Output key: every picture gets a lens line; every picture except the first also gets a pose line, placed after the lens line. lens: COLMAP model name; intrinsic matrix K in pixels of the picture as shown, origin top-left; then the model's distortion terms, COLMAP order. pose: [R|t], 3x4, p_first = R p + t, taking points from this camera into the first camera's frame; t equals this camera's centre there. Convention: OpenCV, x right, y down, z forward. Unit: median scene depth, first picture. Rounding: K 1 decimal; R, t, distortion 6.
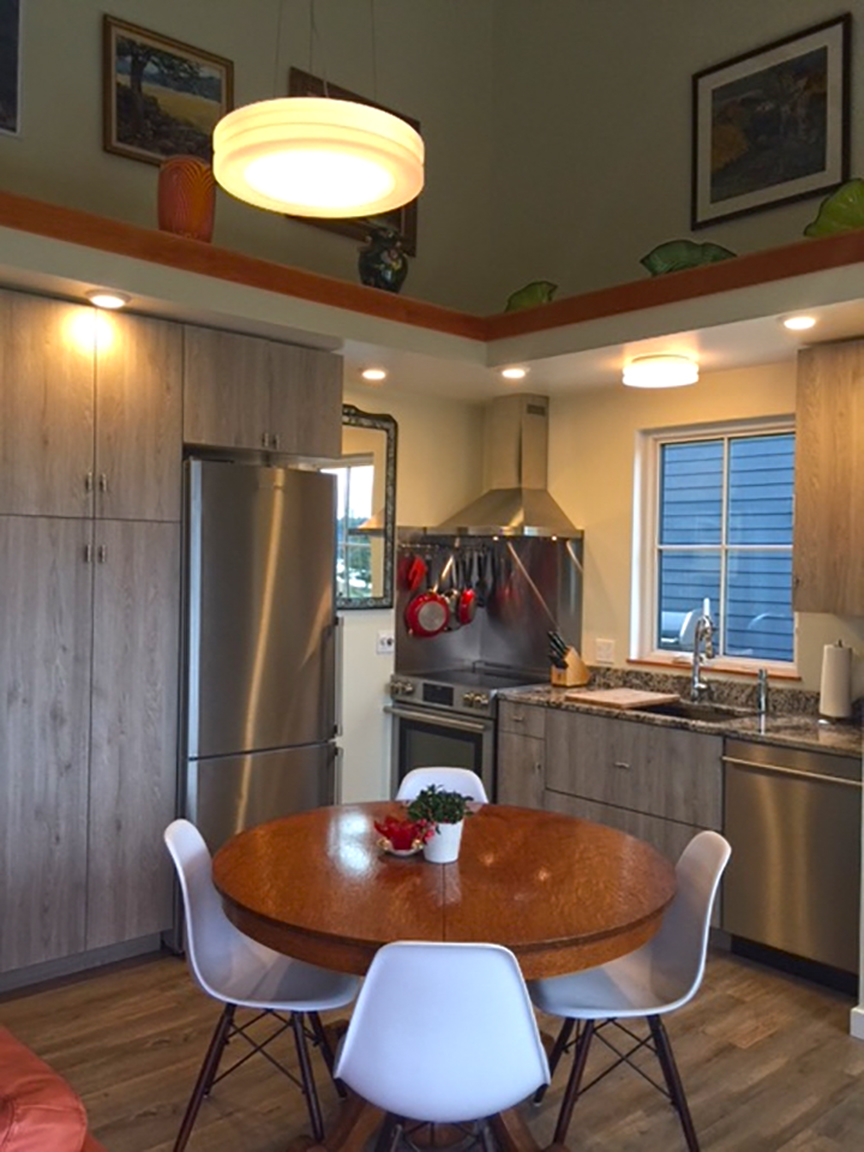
lens RADIAL K [[988.2, 0, 432.0], [0, 988.2, 576.0], [0, 0, 1]] dist [0.093171, -0.144695]
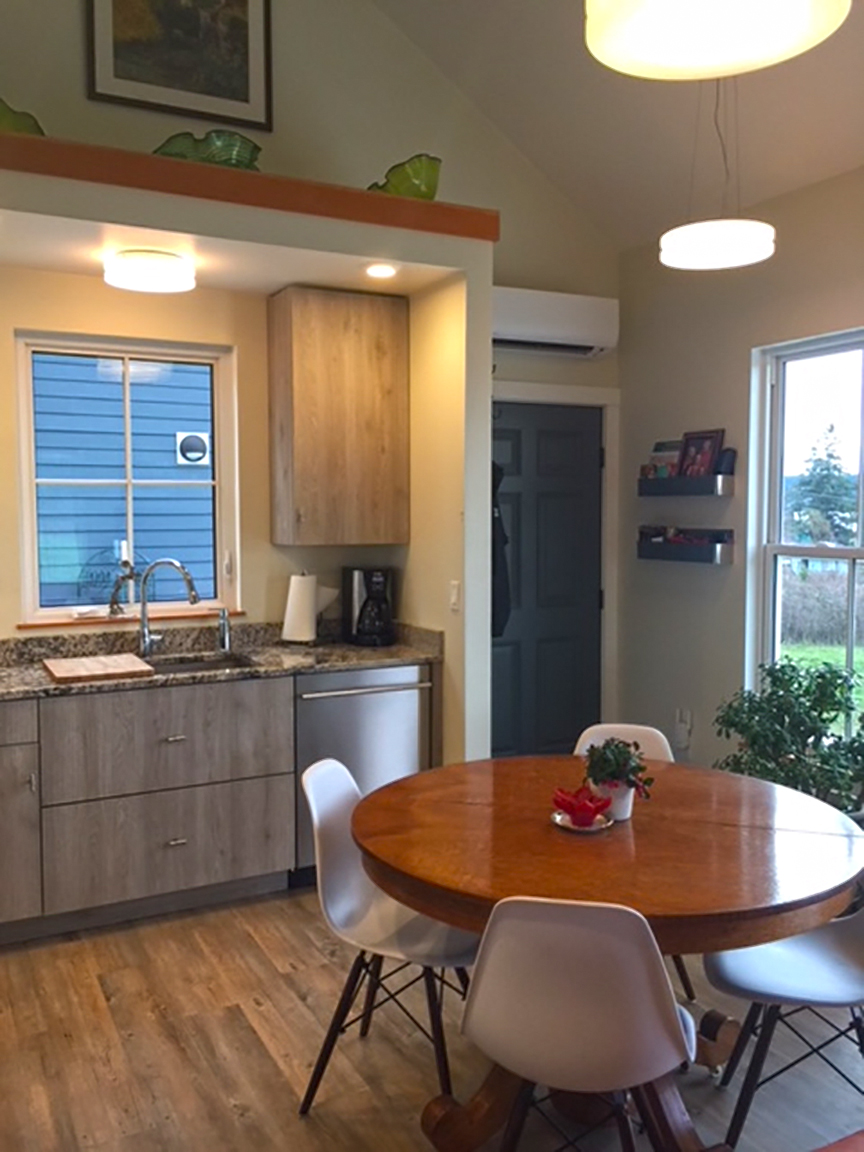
lens RADIAL K [[988.2, 0, 432.0], [0, 988.2, 576.0], [0, 0, 1]] dist [0.093171, -0.144695]
pose [[0.251872, -0.085921, 0.963939, -0.539044], [0.025698, 0.996294, 0.082090, -0.012152], [-0.967419, 0.004096, 0.253146, 0.548735]]
